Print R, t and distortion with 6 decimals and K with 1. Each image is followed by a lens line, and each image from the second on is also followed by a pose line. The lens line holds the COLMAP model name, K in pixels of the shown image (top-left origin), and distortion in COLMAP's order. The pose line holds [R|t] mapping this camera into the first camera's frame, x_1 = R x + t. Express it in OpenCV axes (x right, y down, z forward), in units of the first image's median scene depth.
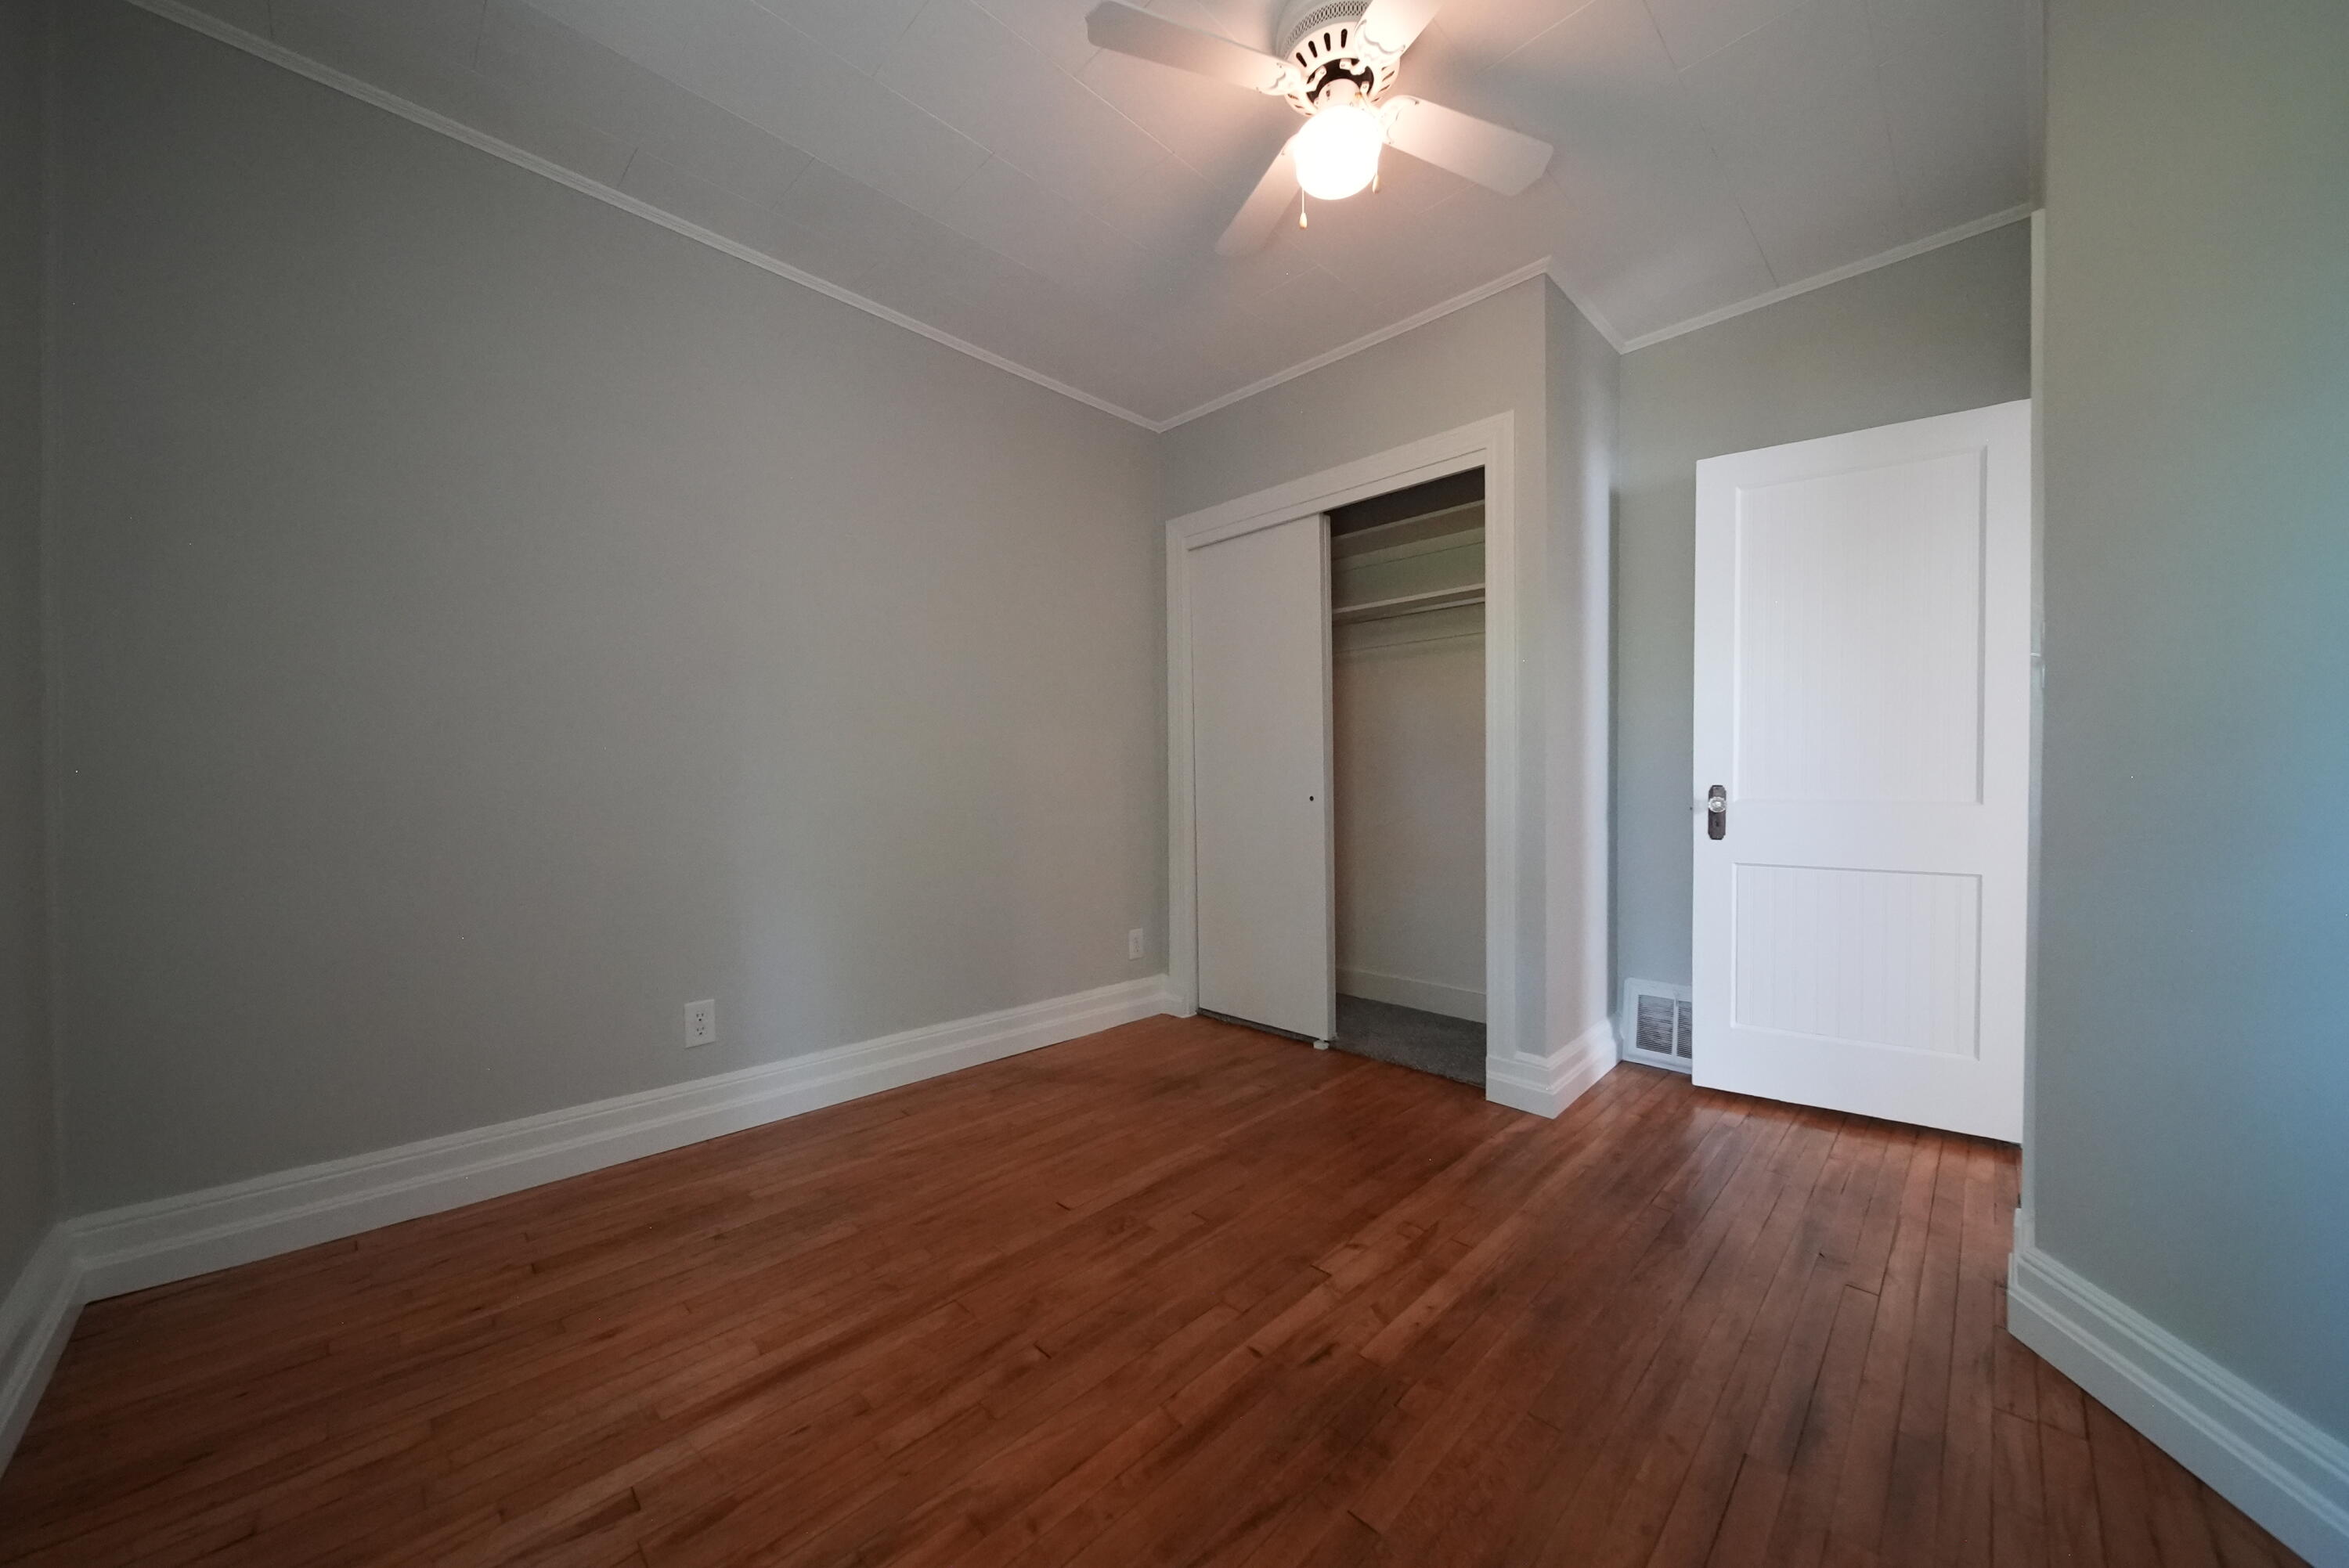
lens RADIAL K [[823.4, 0, 1170.7], [0, 823.4, 790.9], [0, 0, 1]] dist [-0.001860, -0.001263]
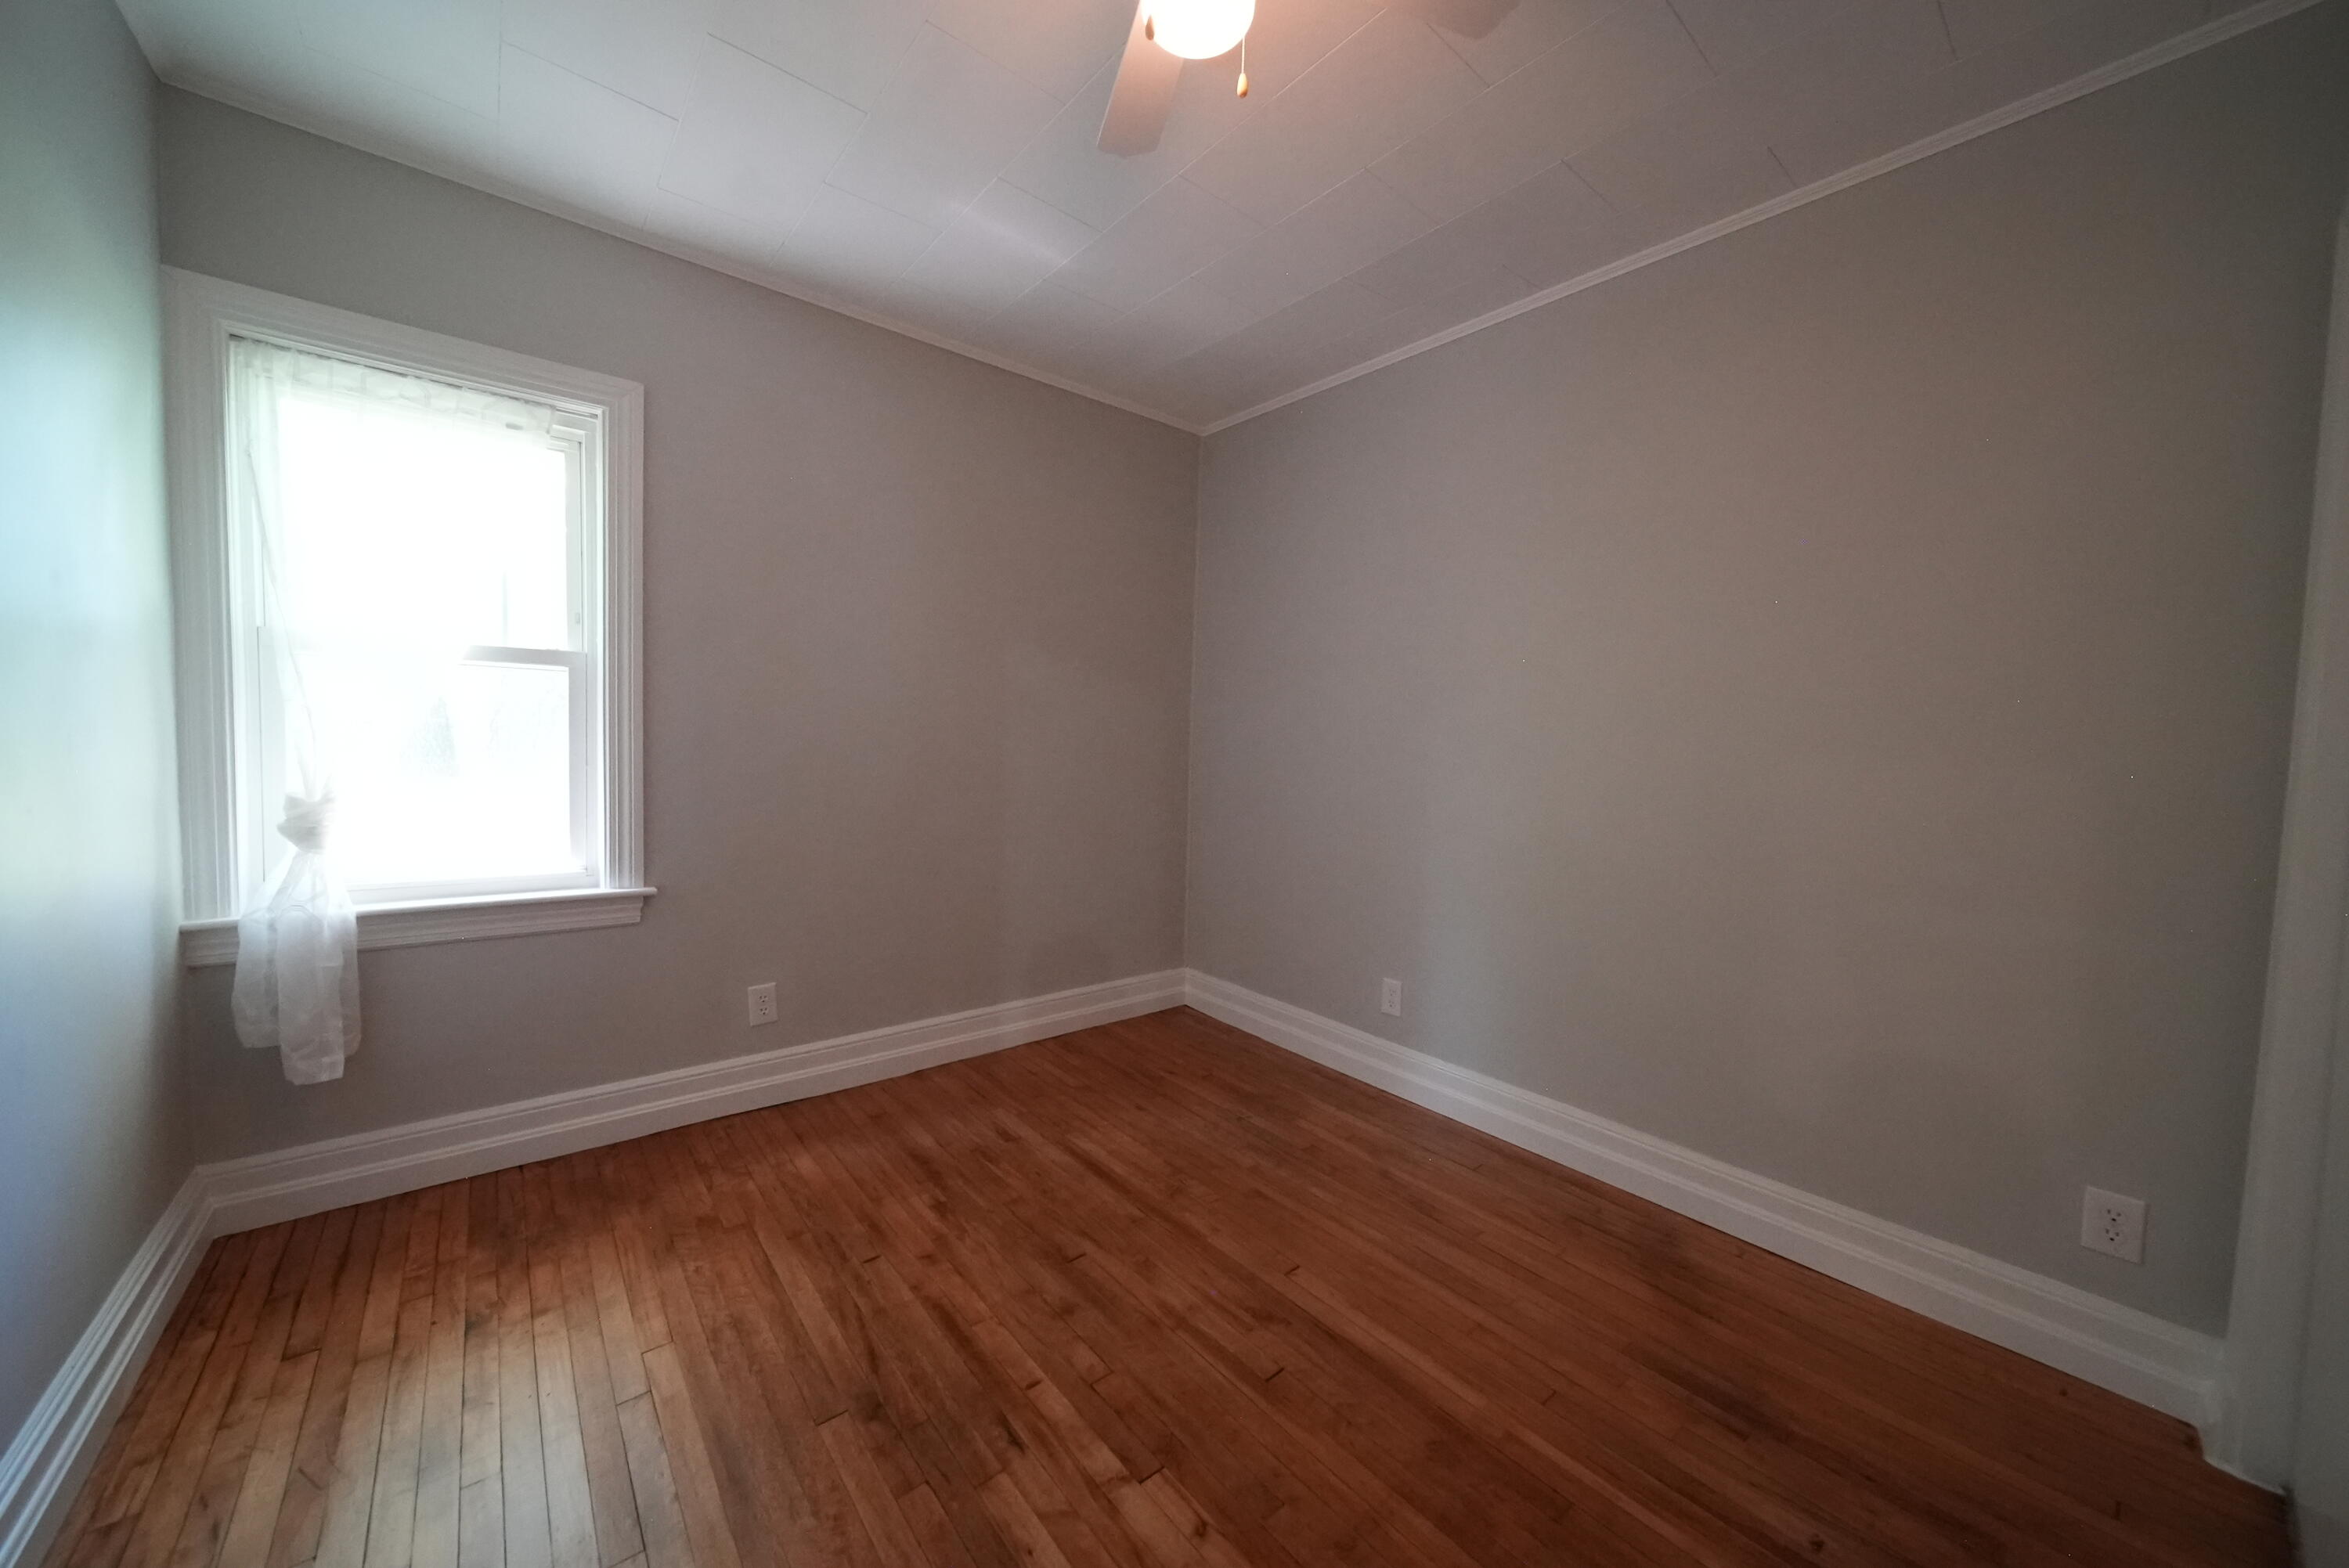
lens RADIAL K [[823.4, 0, 1170.7], [0, 823.4, 790.9], [0, 0, 1]] dist [-0.001860, -0.001263]
pose [[-0.097347, 0.059048, -0.993497, 0.866804], [-0.040296, 0.997186, 0.063216, -0.120180], [0.994434, 0.046188, -0.094694, 0.987430]]
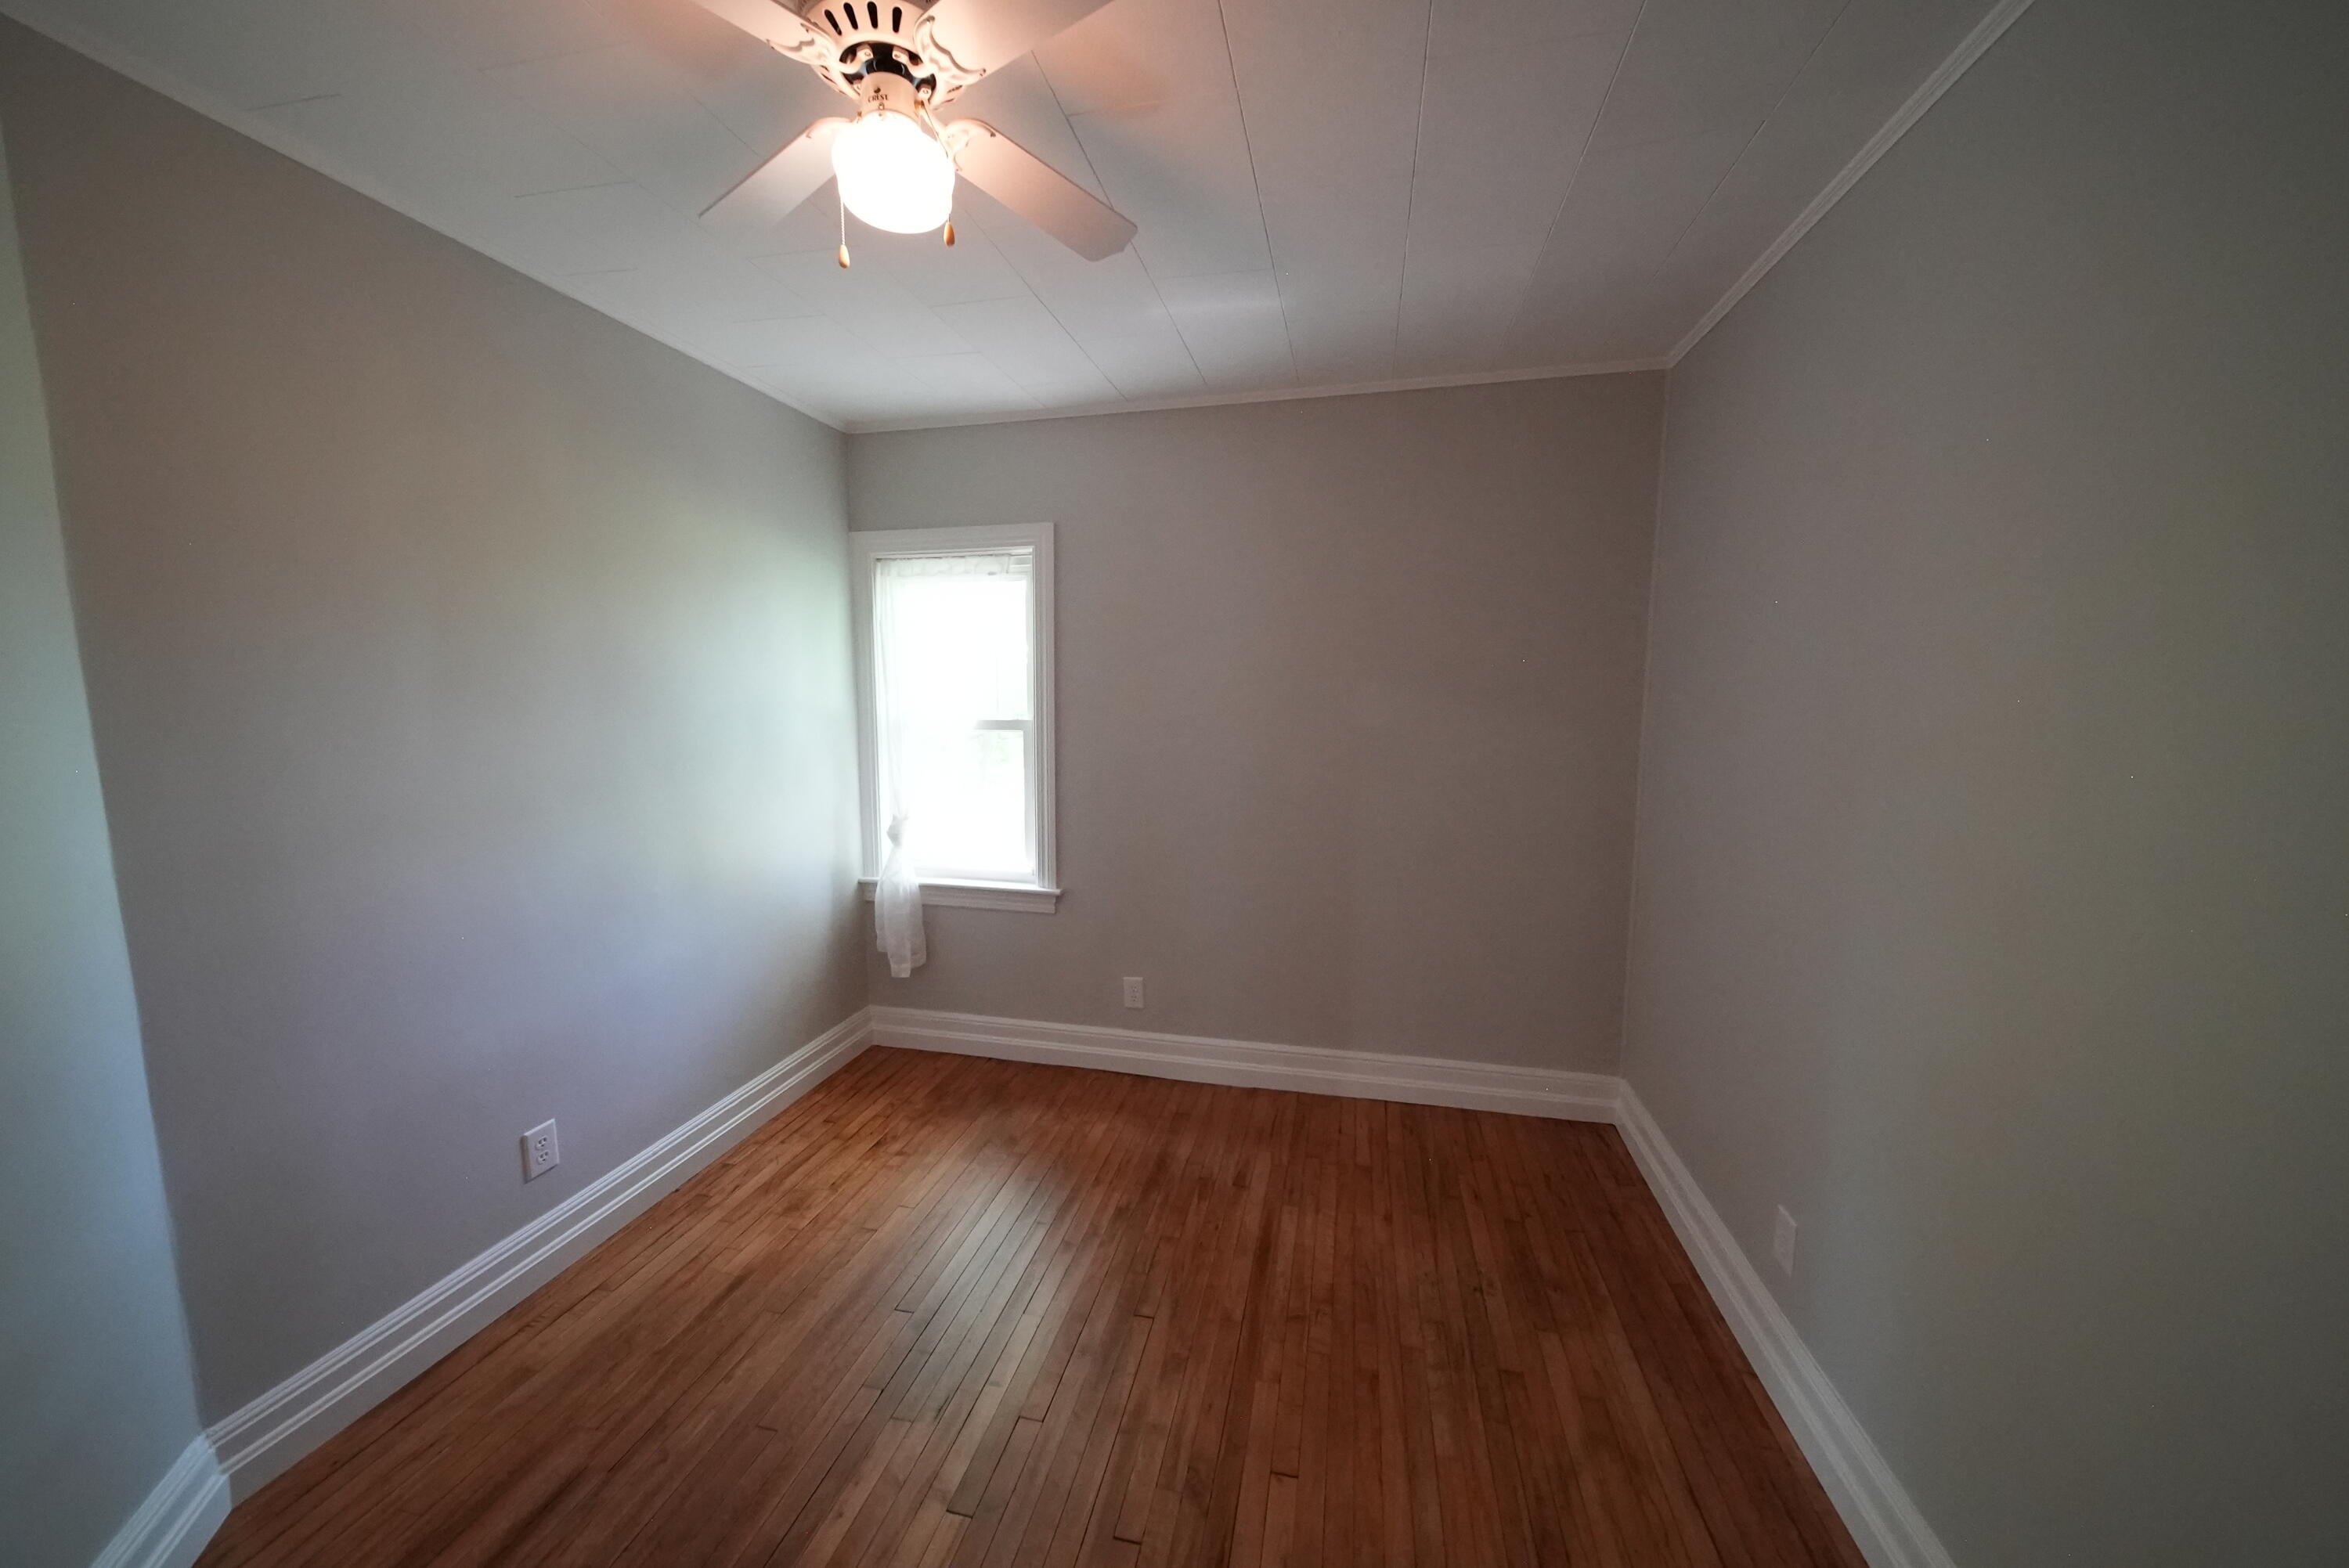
lens RADIAL K [[823.4, 0, 1170.7], [0, 823.4, 790.9], [0, 0, 1]] dist [-0.001860, -0.001263]
pose [[-0.851673, 0.064748, -0.520058, 0.374164], [-0.005093, 0.991269, 0.131755, -0.302763], [0.524049, 0.114861, -0.843908, 1.665686]]
